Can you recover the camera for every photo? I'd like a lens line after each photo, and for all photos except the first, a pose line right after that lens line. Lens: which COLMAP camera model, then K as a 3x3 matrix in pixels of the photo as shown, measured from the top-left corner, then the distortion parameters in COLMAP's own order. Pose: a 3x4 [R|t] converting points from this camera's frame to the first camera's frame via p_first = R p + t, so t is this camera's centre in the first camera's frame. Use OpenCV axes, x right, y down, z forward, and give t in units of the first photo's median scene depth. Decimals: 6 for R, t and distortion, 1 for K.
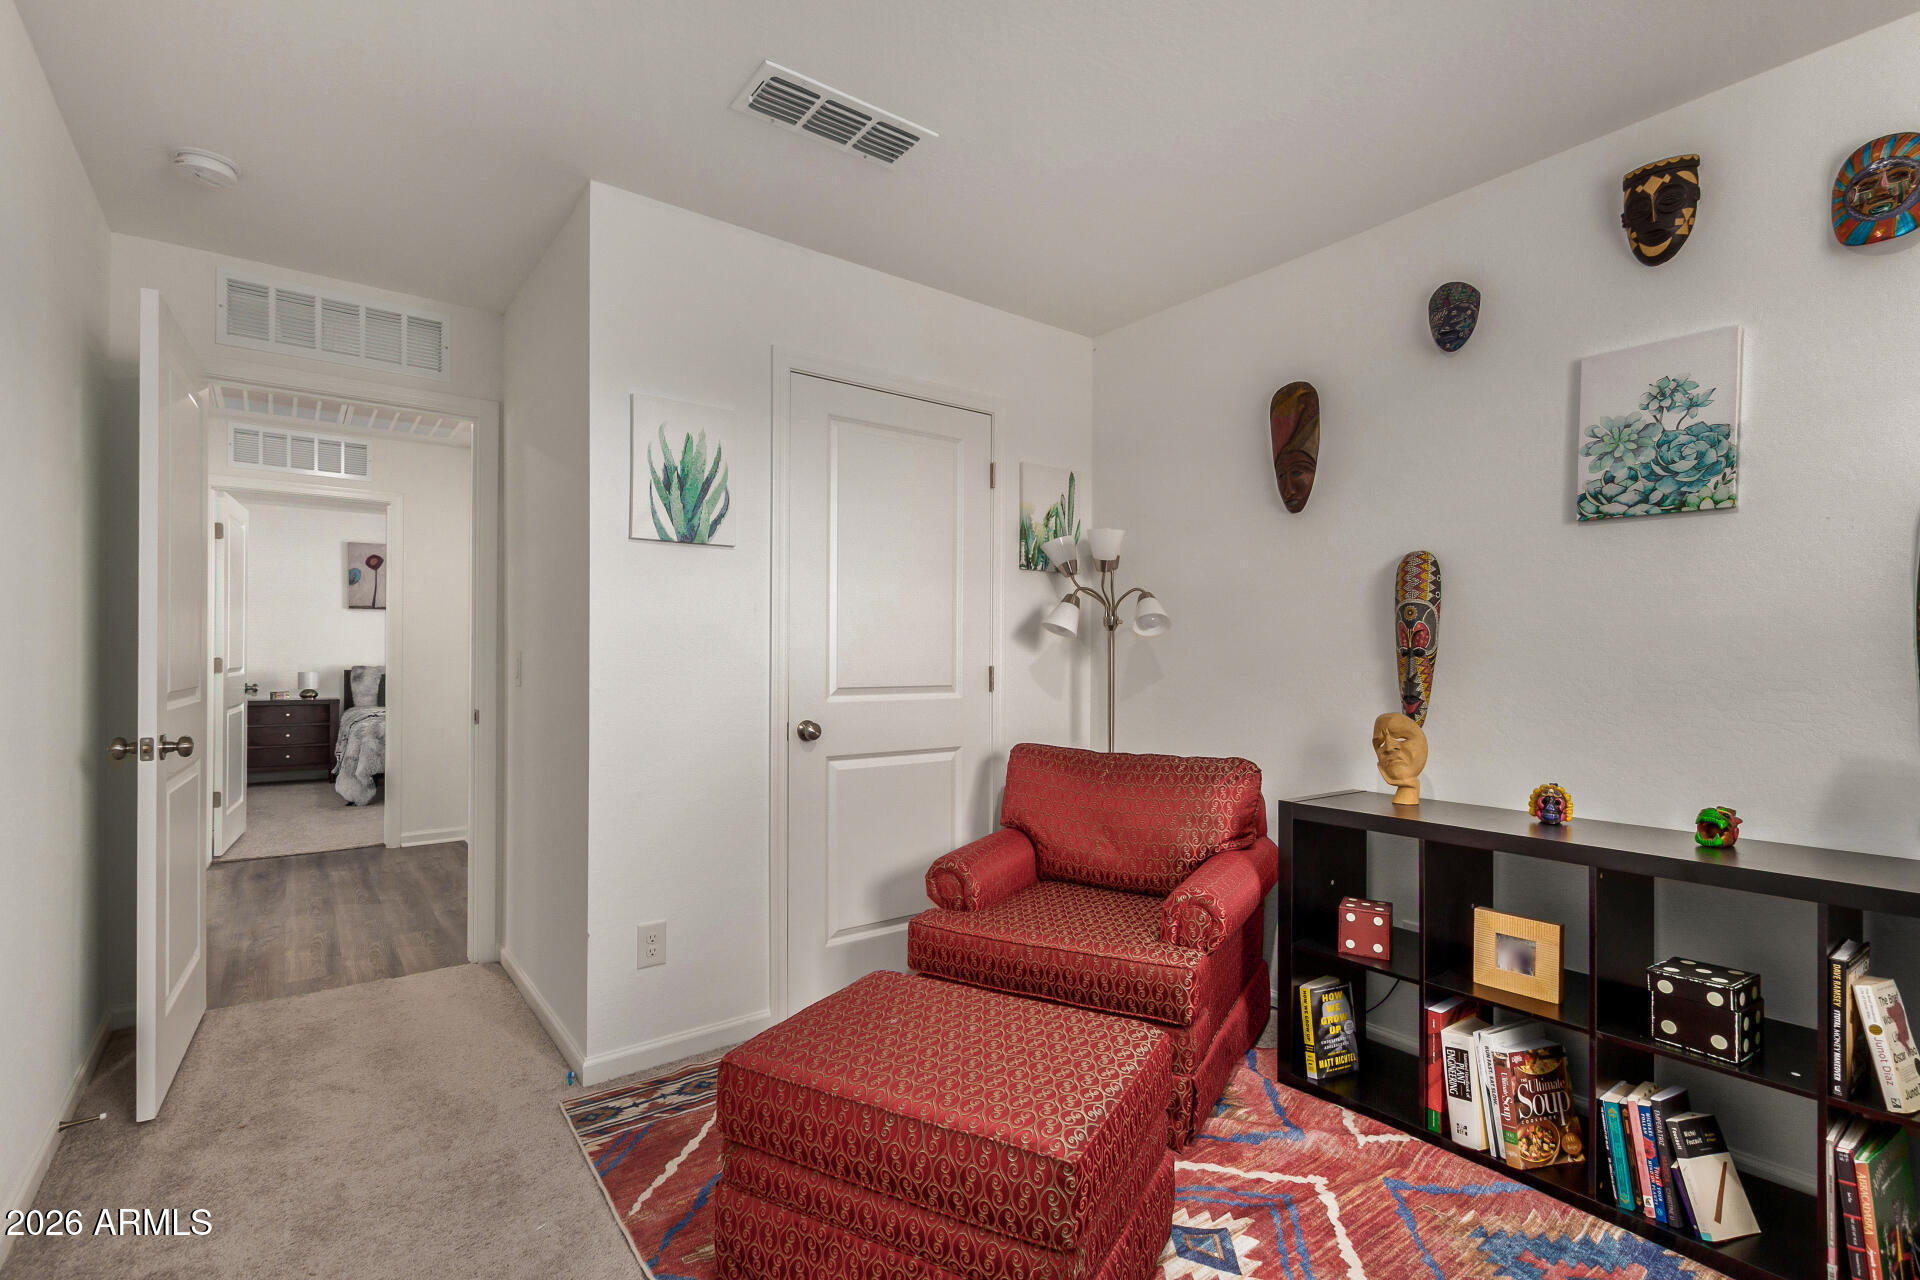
lens RADIAL K [[882.2, 0, 967.1], [0, 882.2, 646.0], [0, 0, 1]] dist [0.006291, -0.000383]
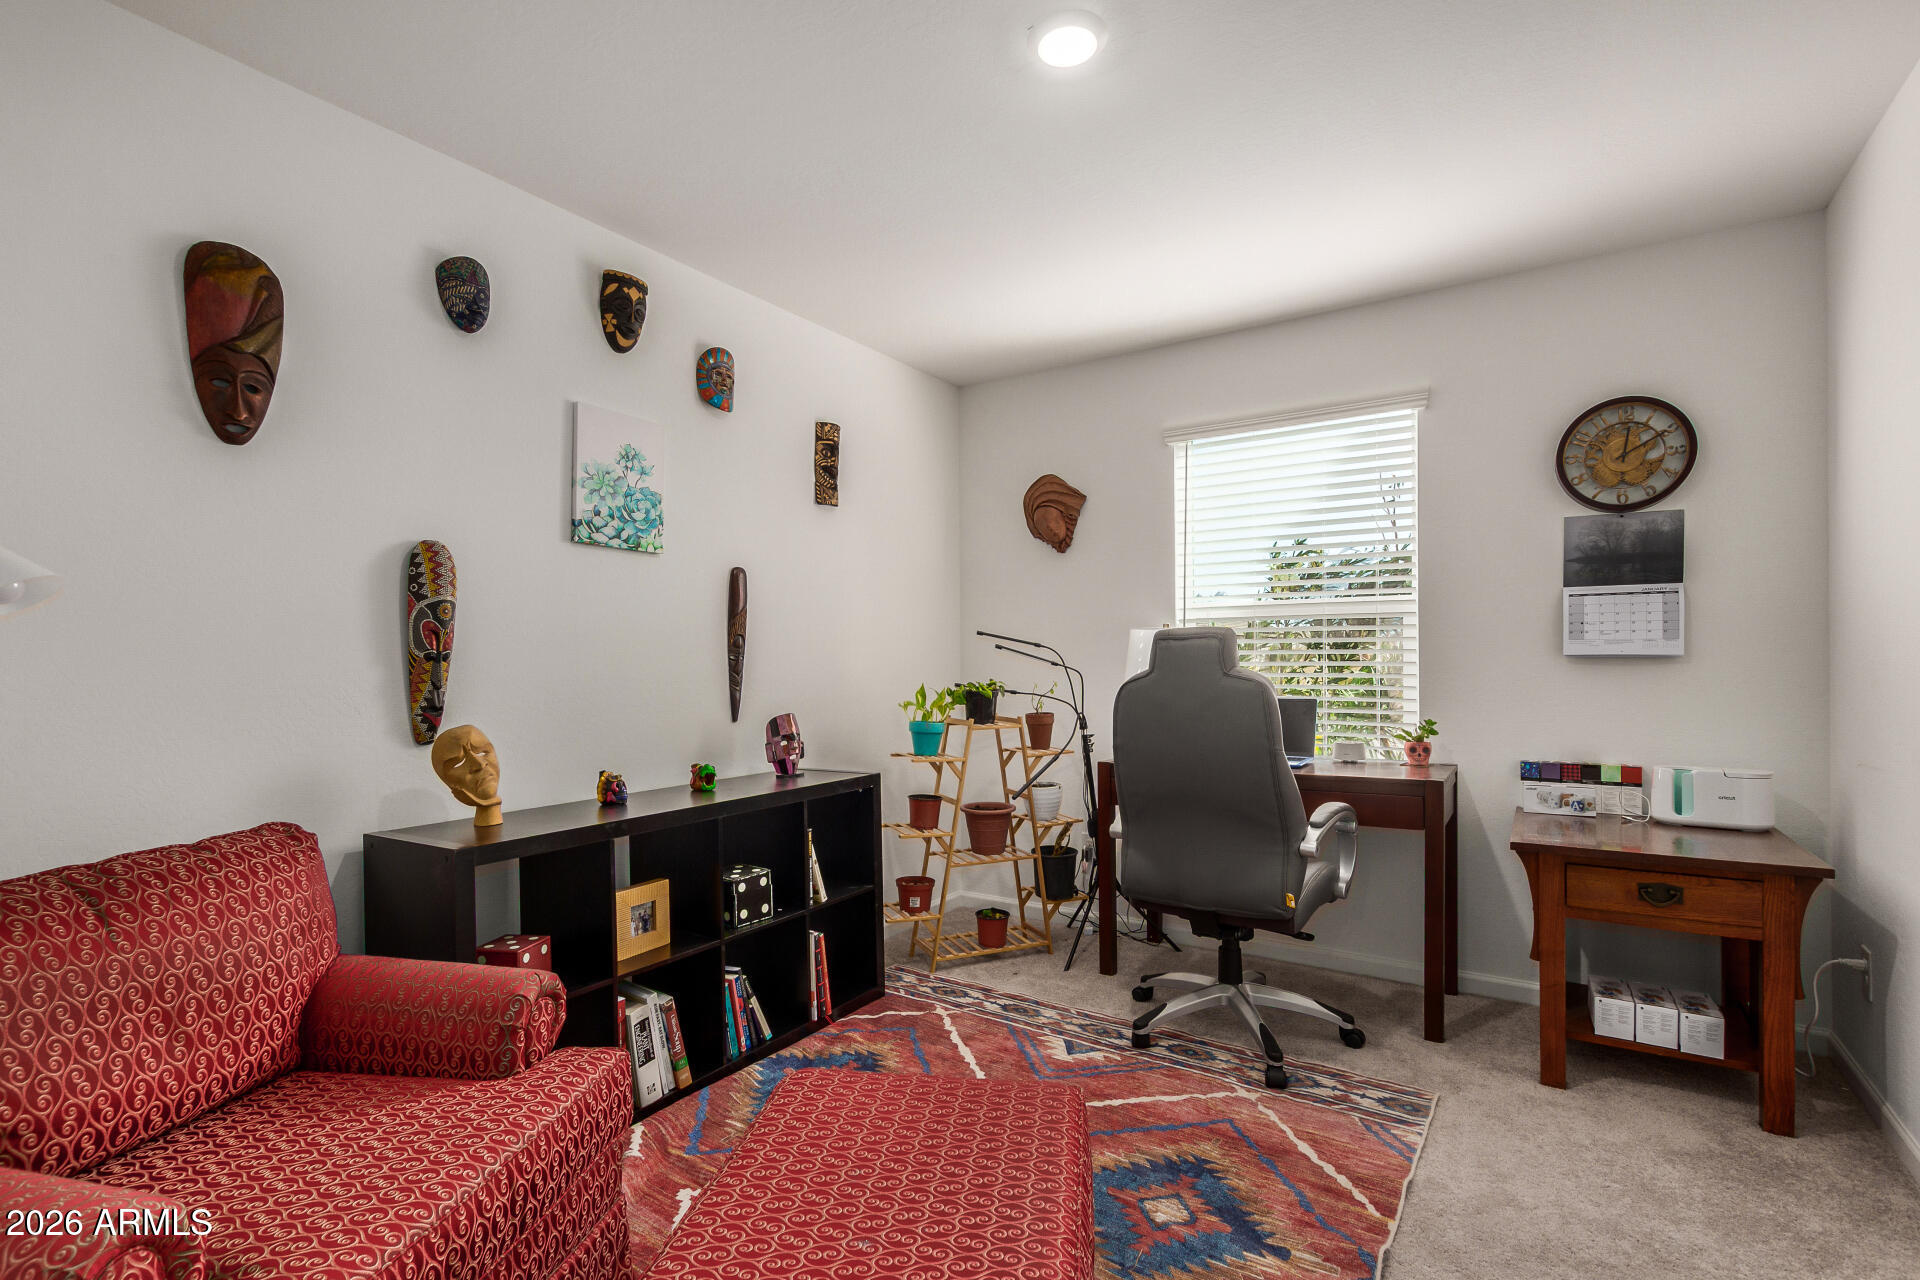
lens RADIAL K [[882.2, 0, 972.9], [0, 882.2, 658.2], [0, 0, 1]] dist [0.006291, -0.000383]
pose [[-0.334352, 0.004850, 0.942436, -0.591471], [-0.001080, 0.999984, -0.005529, 0.015168], [-0.942448, -0.002867, -0.334342, 0.955634]]
